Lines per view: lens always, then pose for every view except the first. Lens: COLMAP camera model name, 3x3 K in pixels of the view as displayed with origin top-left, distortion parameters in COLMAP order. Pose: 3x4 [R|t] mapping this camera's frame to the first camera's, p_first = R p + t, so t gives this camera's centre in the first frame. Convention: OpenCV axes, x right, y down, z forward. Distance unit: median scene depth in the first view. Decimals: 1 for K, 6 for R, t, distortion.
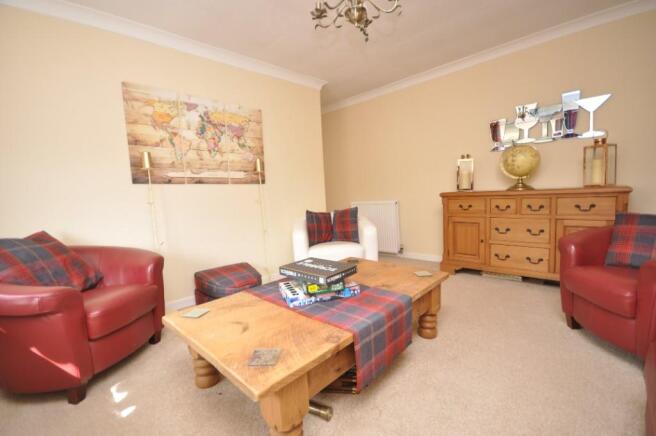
lens RADIAL K [[286.7, 0, 328.4], [0, 286.7, 219.9], [0, 0, 1]] dist [-0.002424, -0.000460]
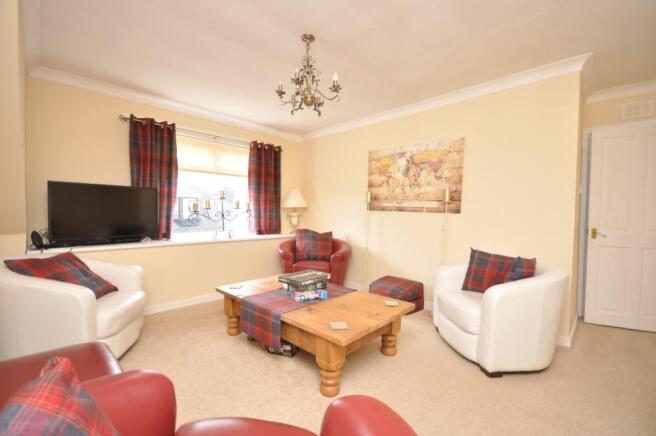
lens RADIAL K [[286.7, 0, 328.5], [0, 286.7, 216.6], [0, 0, 1]] dist [-0.002424, -0.000460]
pose [[0.002286, 0.070289, -0.997524, 0.861119], [-0.114260, 0.991012, 0.069568, -0.154275], [0.993448, 0.113818, 0.010297, 0.649977]]
